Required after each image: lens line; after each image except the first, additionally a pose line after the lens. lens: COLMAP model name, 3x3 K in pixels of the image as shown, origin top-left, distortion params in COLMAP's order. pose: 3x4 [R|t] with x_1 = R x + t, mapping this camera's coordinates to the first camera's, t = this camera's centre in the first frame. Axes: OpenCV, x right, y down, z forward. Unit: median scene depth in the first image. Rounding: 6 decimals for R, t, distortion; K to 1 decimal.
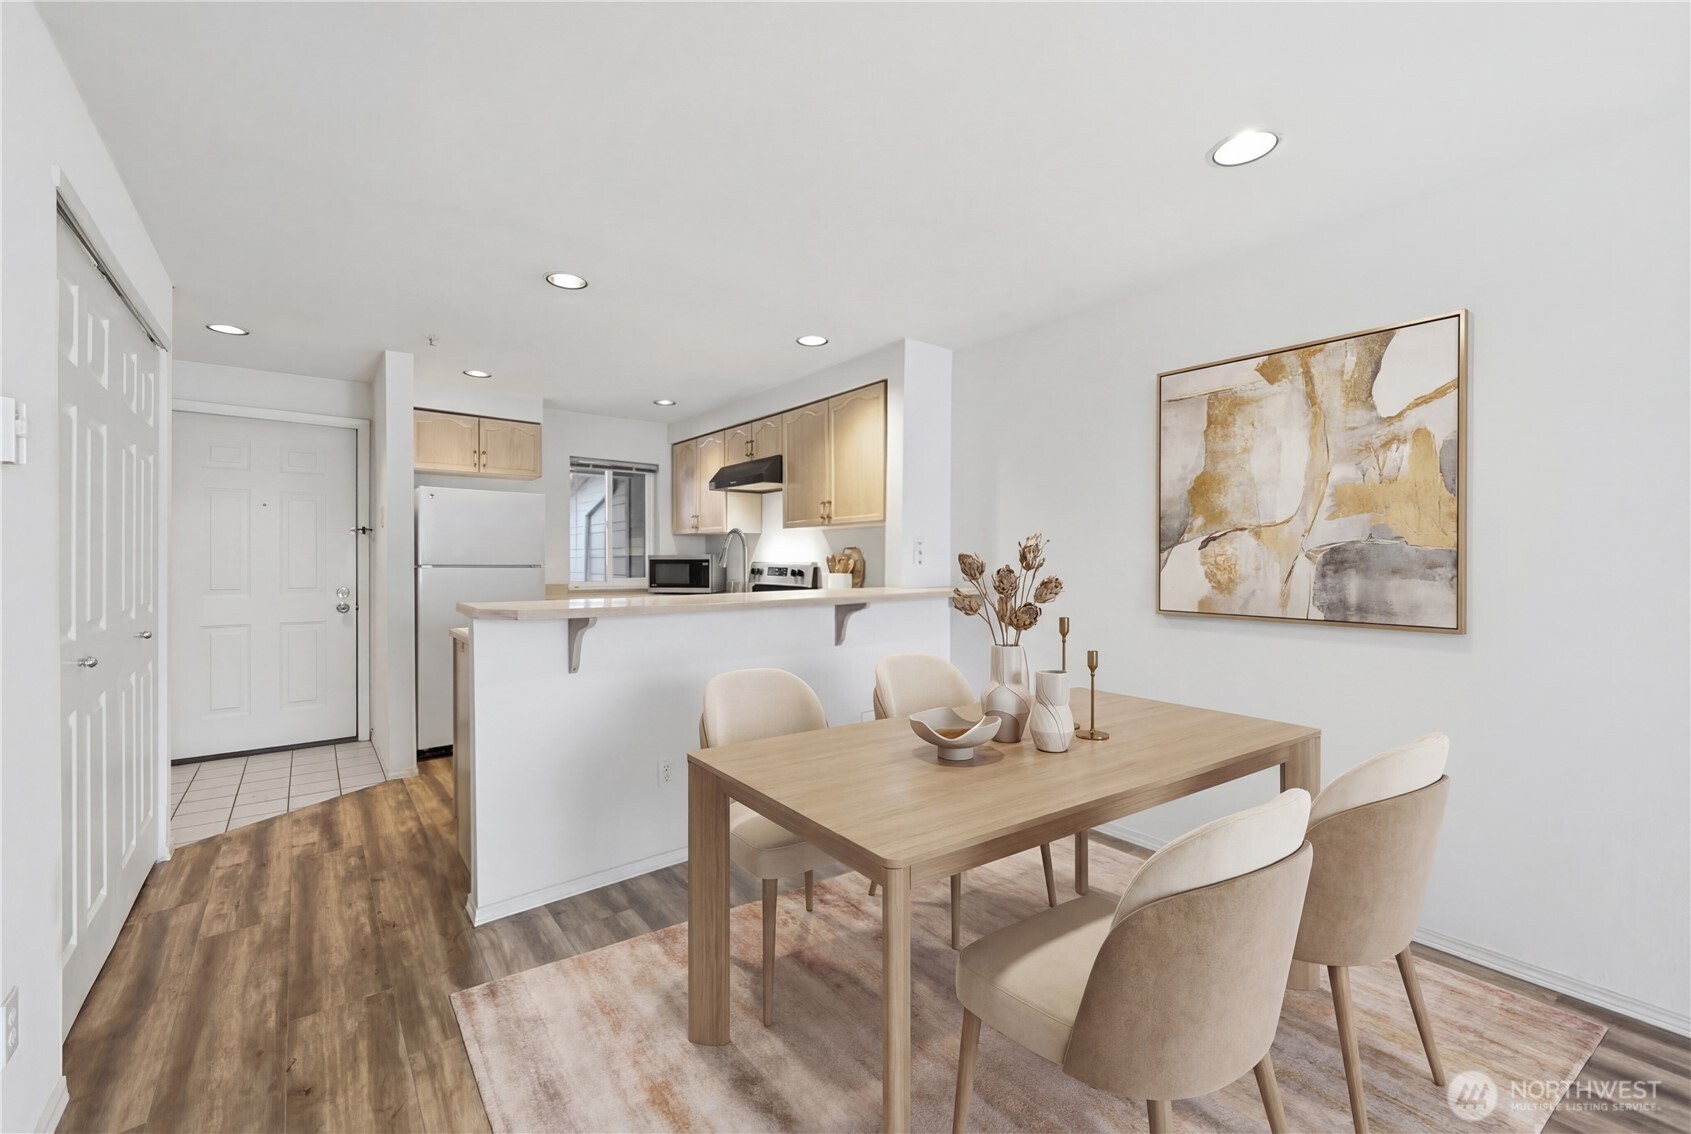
lens RADIAL K [[667.7, 0, 845.9], [0, 667.7, 562.3], [0, 0, 1]] dist [-0.000113, -0.000075]
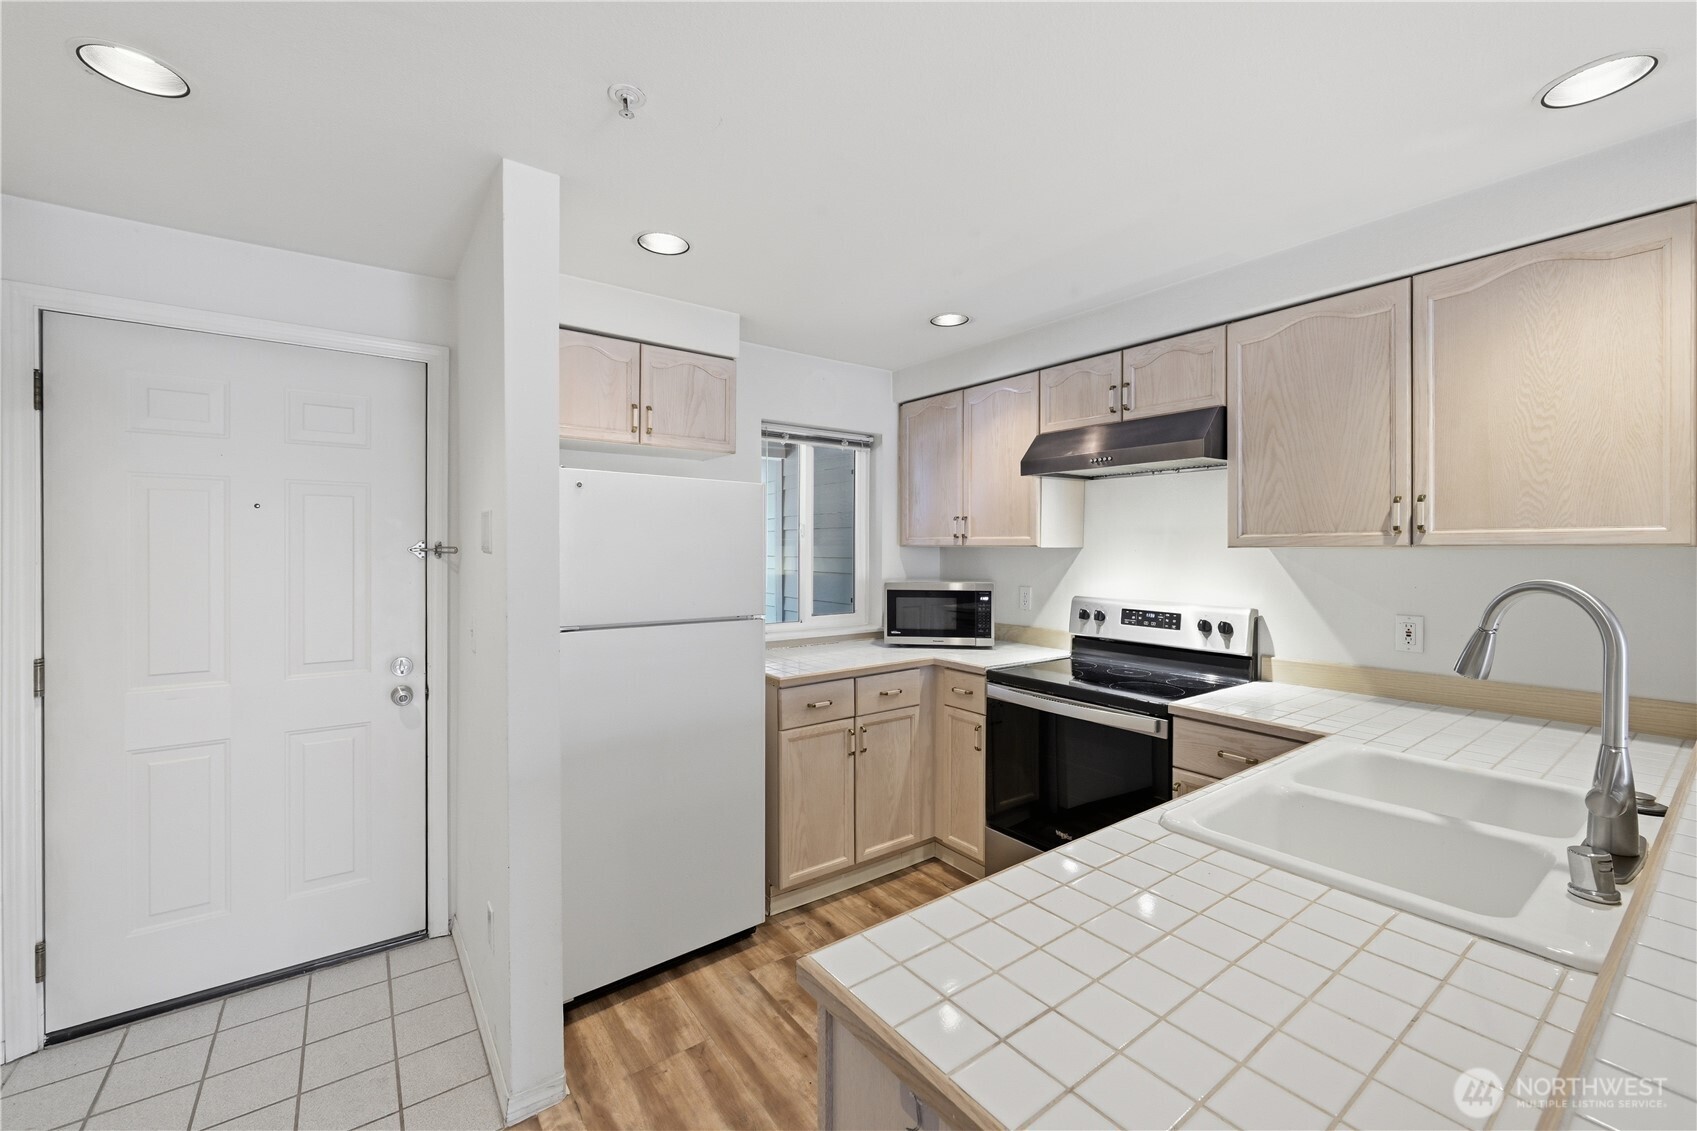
lens RADIAL K [[683.1, 0, 851.2], [0, 683.1, 552.9], [0, 0, 1]] dist [0.001066, 0.000251]
pose [[0.998961, 0.001379, -0.045546, -0.350130], [-0.001266, 0.999996, 0.002511, -0.046104], [0.045549, -0.002450, 0.998959, 0.445384]]
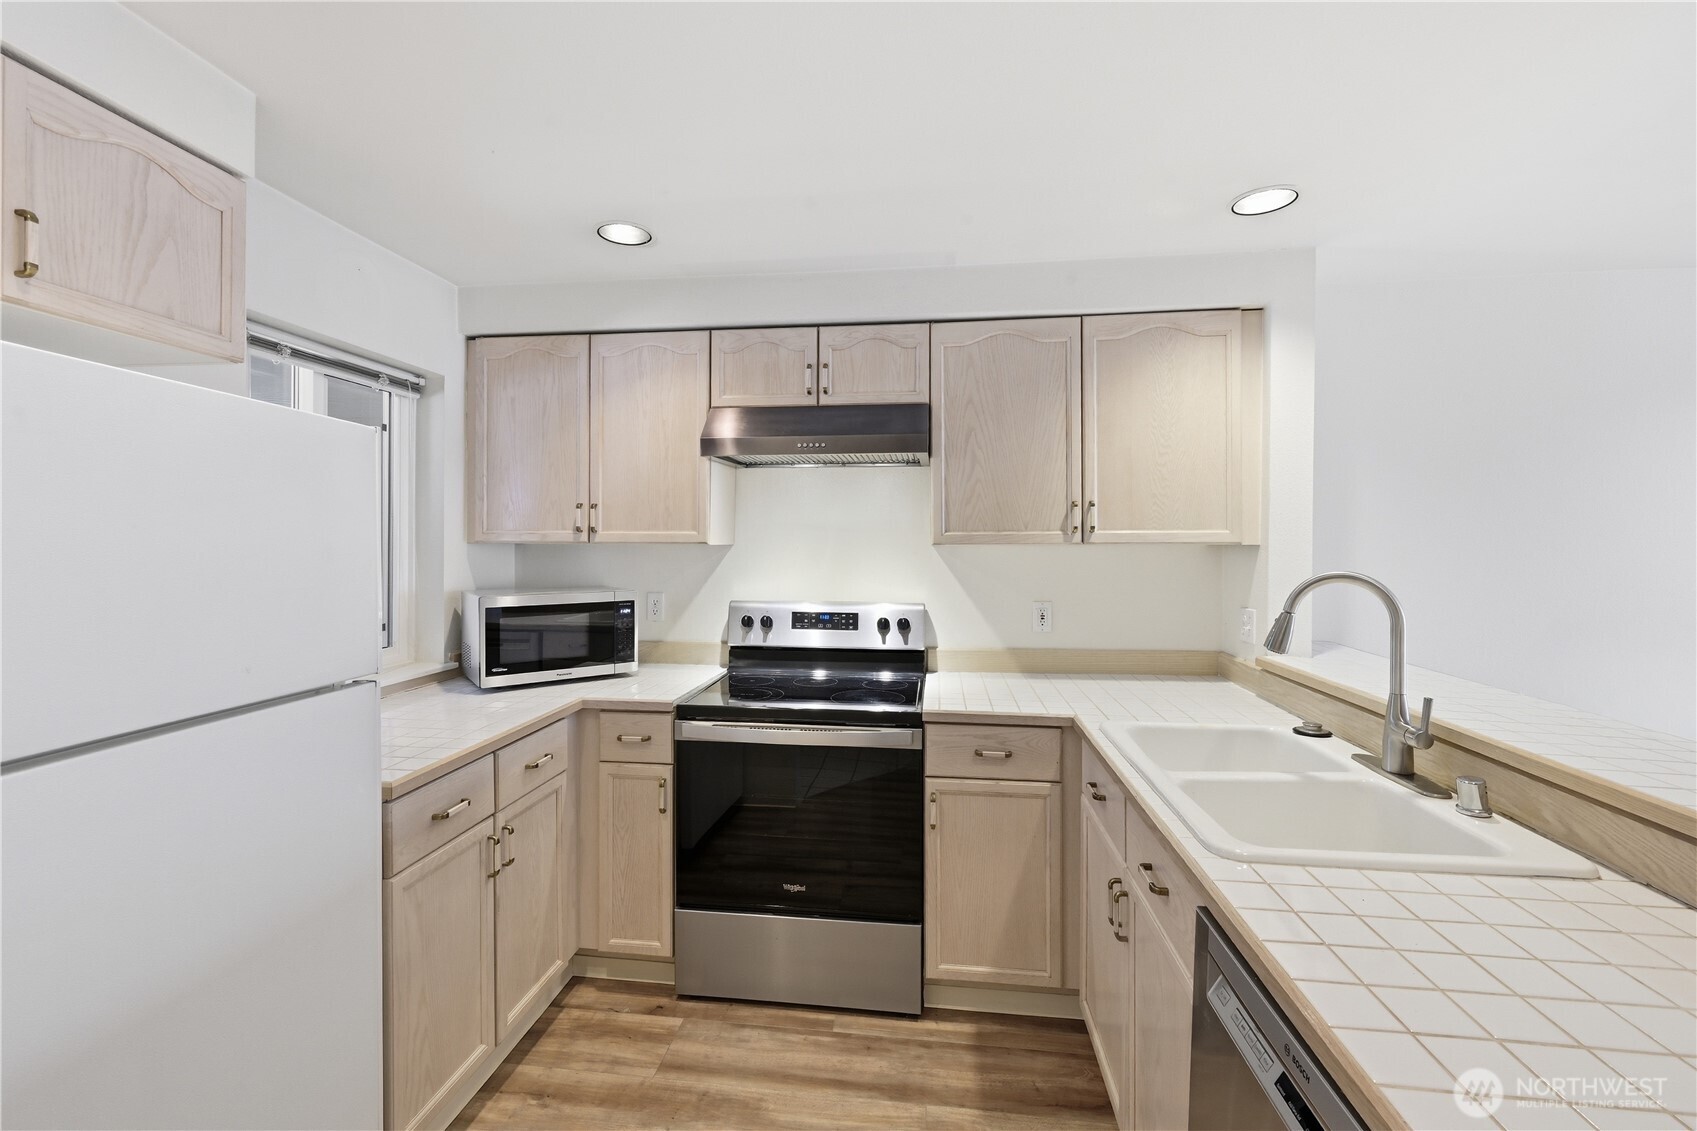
lens RADIAL K [[706.8, 0, 846.0], [0, 706.8, 543.1], [0, 0, 1]] dist [-0.000575, -0.000149]
pose [[0.723957, -0.000188, 0.689845, -0.506419], [0.003438, 0.999989, -0.003335, -0.048873], [-0.689837, 0.004786, 0.723949, 0.628844]]
